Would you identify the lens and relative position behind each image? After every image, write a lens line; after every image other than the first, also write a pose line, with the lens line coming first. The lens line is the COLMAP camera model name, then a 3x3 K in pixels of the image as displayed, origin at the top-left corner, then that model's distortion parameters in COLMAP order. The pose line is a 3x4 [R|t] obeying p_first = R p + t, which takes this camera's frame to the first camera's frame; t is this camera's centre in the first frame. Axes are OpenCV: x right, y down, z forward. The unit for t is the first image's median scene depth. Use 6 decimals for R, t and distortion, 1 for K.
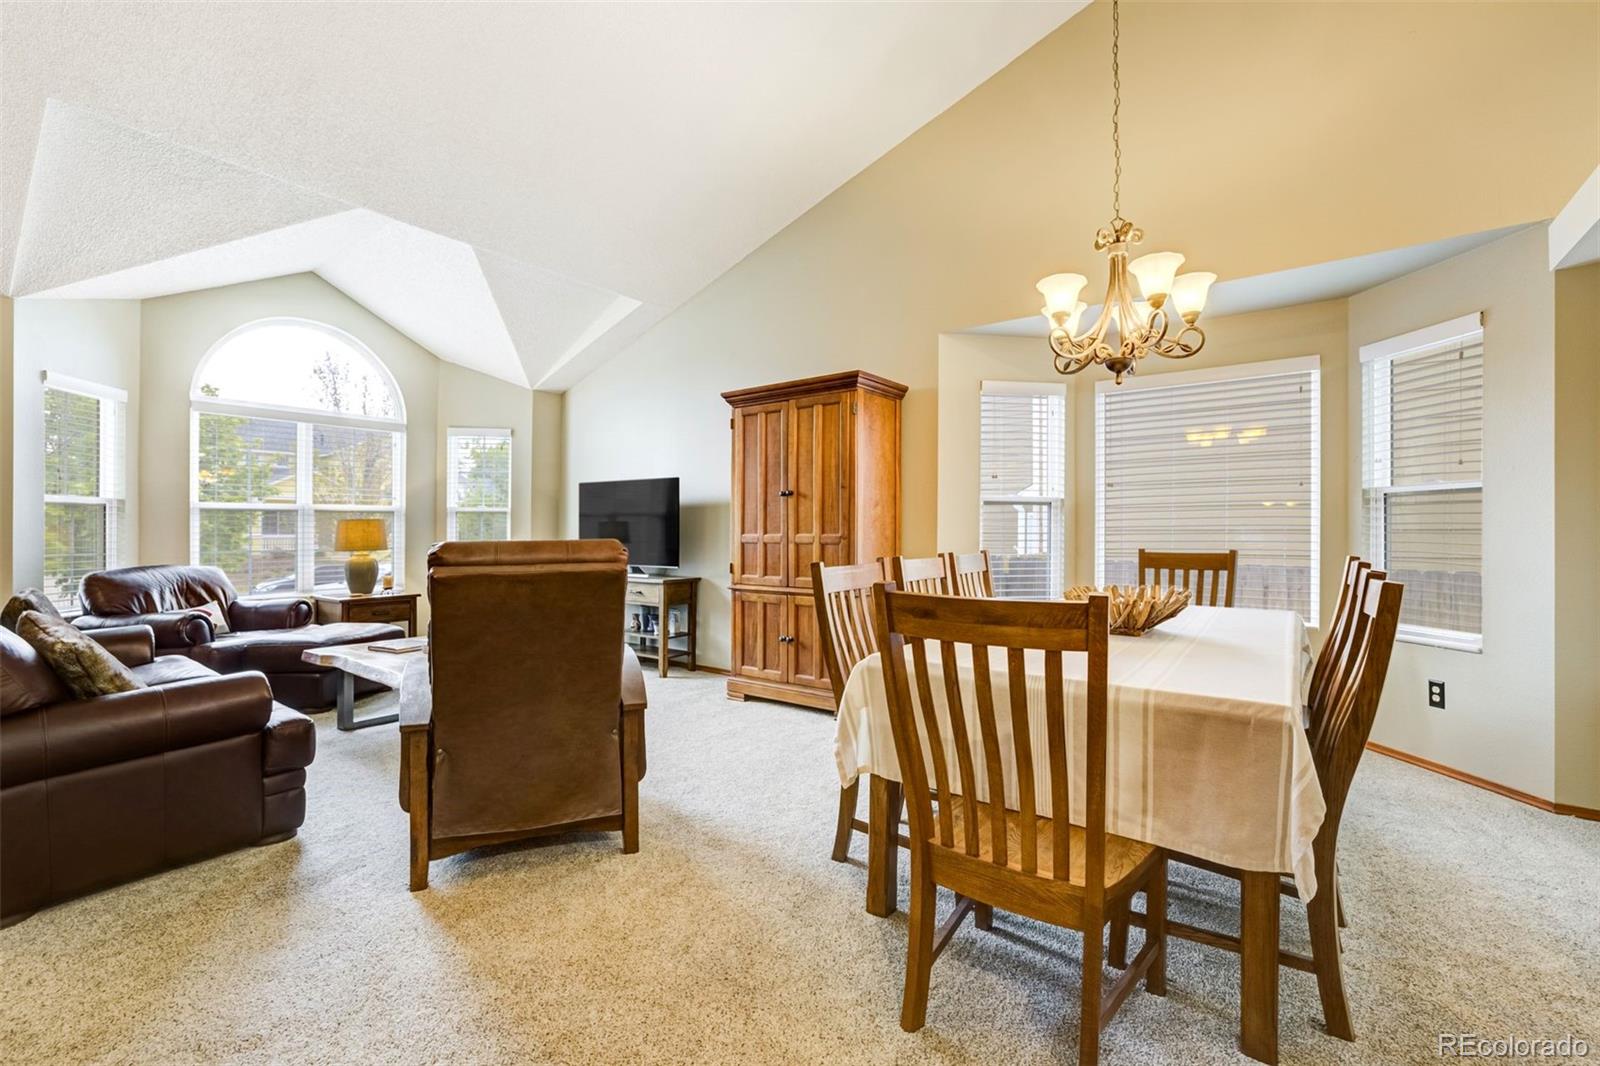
lens RADIAL K [[689.1, 0, 801.0], [0, 689.1, 528.3], [0, 0, 1]] dist [-0.031141, 0.007729]
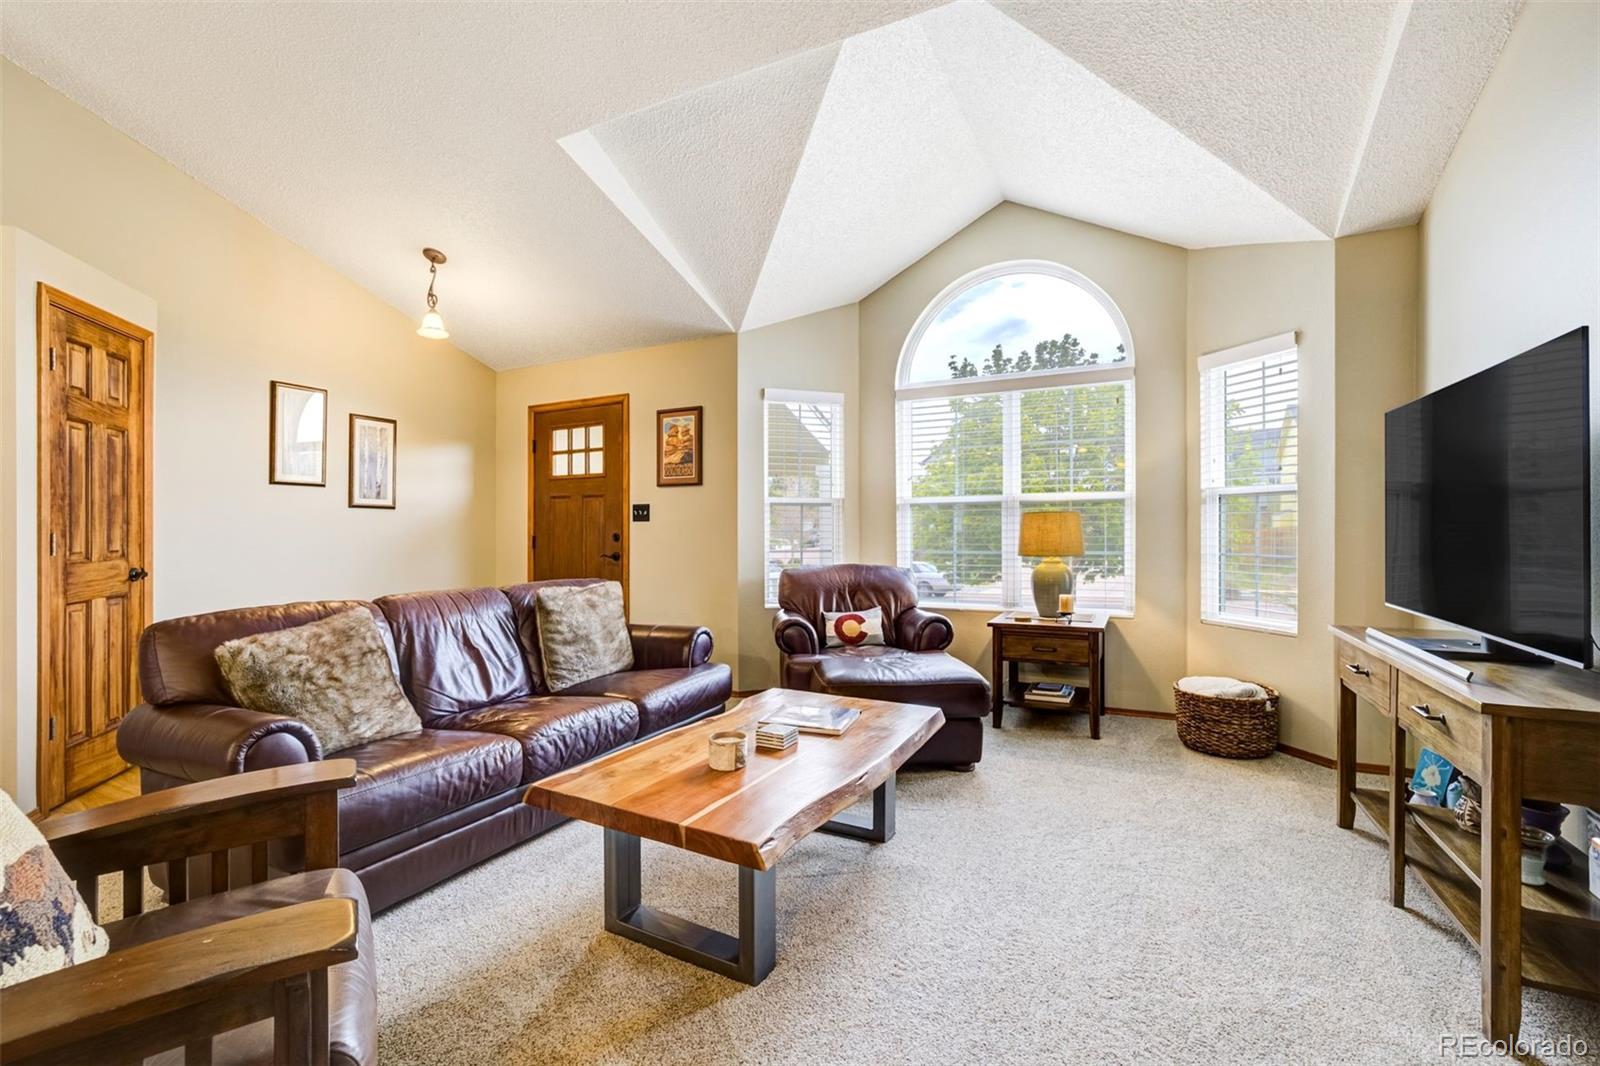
lens RADIAL K [[696.9, 0, 799.7], [0, 696.9, 529.6], [0, 0, 1]] dist [-0.041342, 0.024096]
pose [[0.184640, -0.005161, -0.982793, 0.023078], [0.006475, 0.999971, -0.004035, 0.007573], [0.982785, -0.005619, 0.184668, 0.678041]]
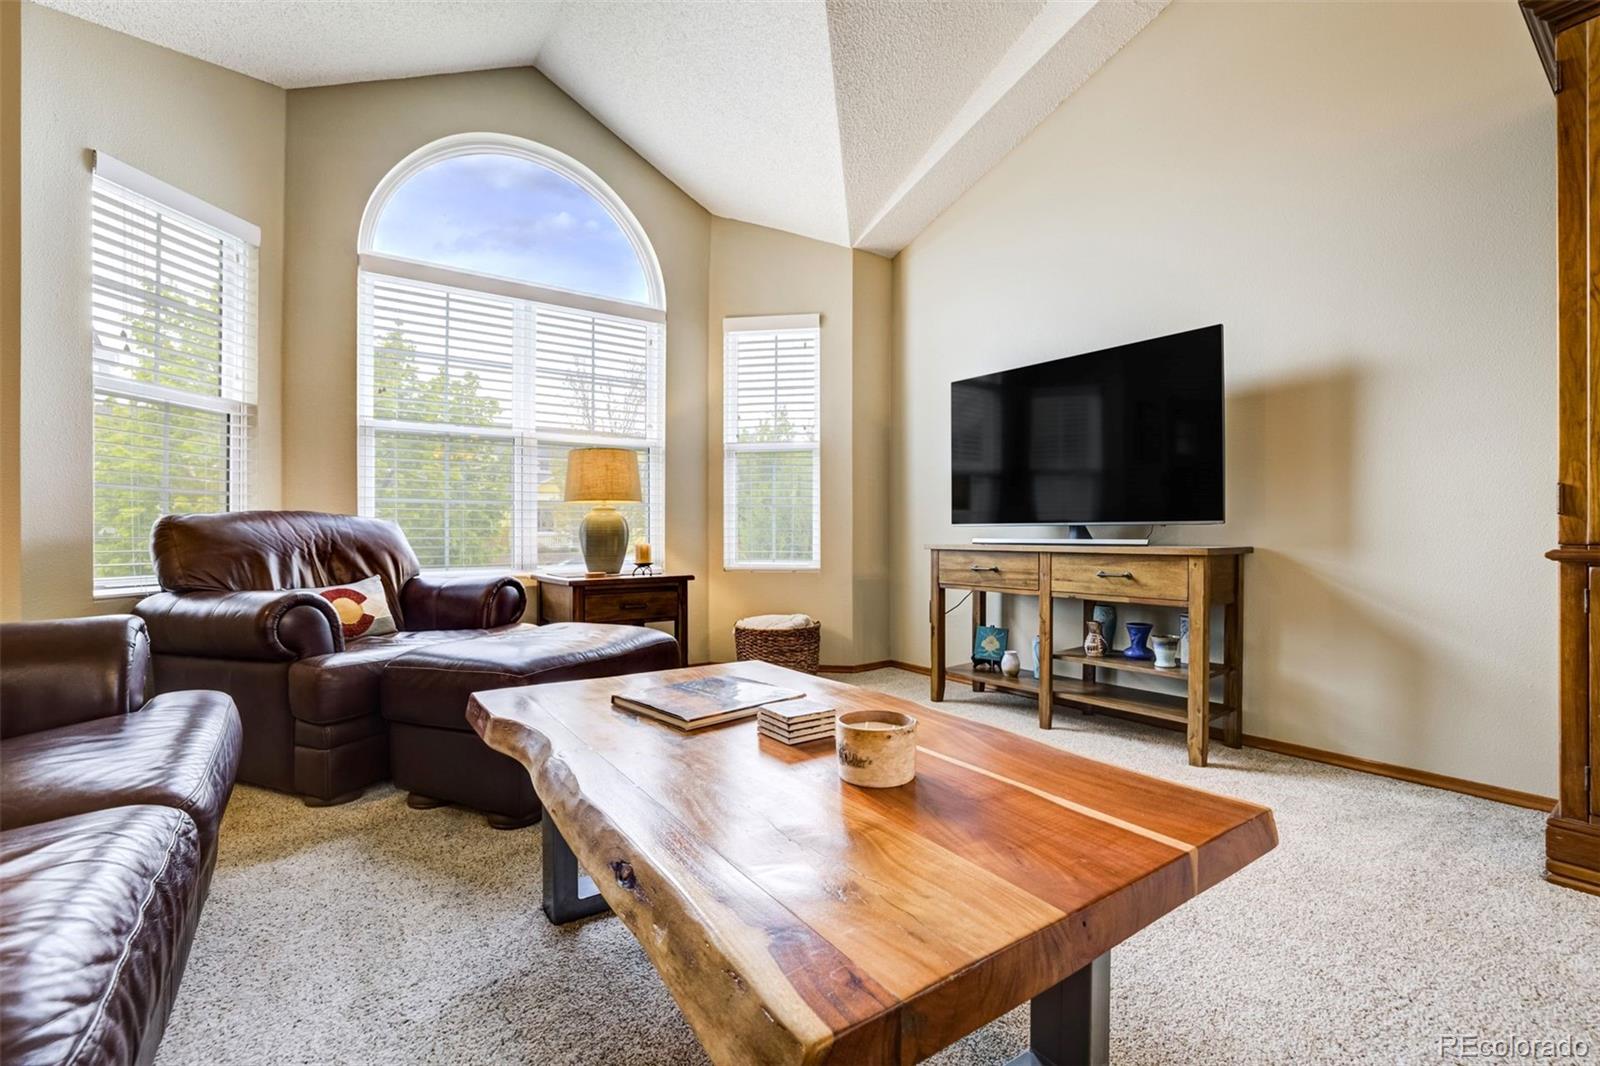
lens RADIAL K [[682.7, 0, 793.7], [0, 682.7, 529.9], [0, 0, 1]] dist [-0.032279, 0.013910]
pose [[0.954761, 0.001284, -0.297371, -0.334724], [-0.002040, 0.999995, -0.002229, 0.064904], [0.297367, 0.002735, 0.954759, 0.520488]]
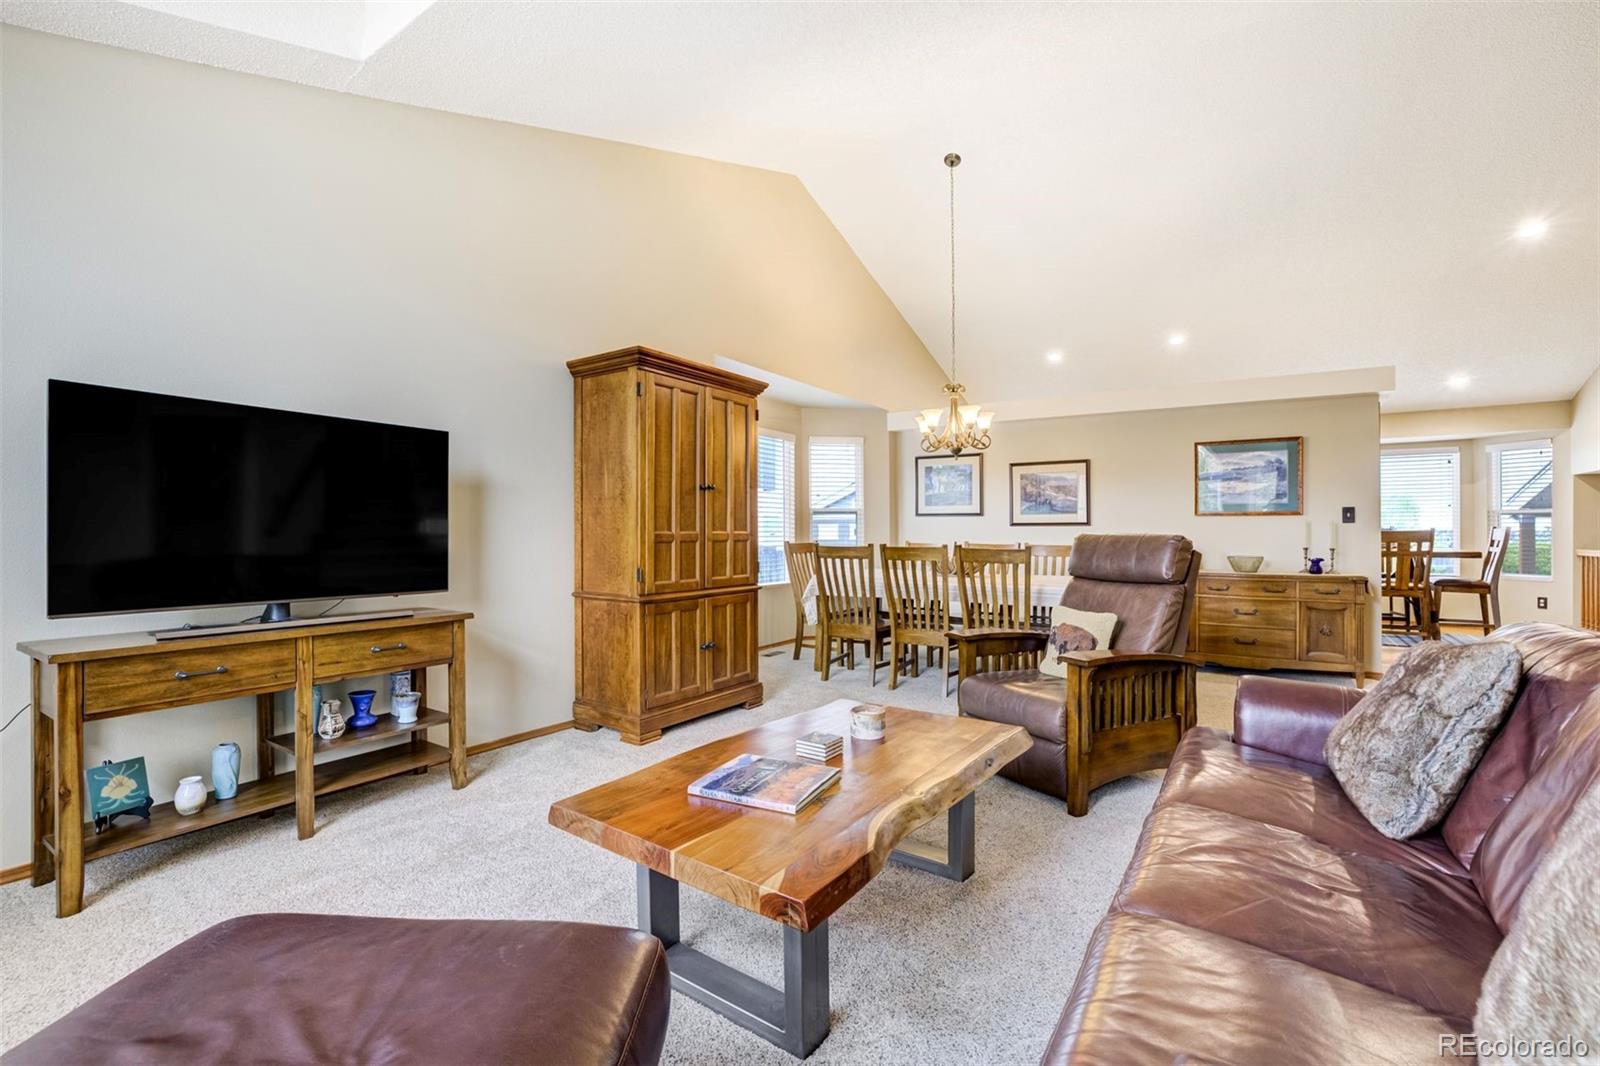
lens RADIAL K [[689.1, 0, 801.0], [0, 689.1, 528.3], [0, 0, 1]] dist [-0.031141, 0.007729]
pose [[-0.053845, 0.010439, 0.998495, -0.780622], [-0.001497, 0.999943, -0.010535, 0.011477], [-0.998548, -0.002062, -0.053826, 0.766133]]
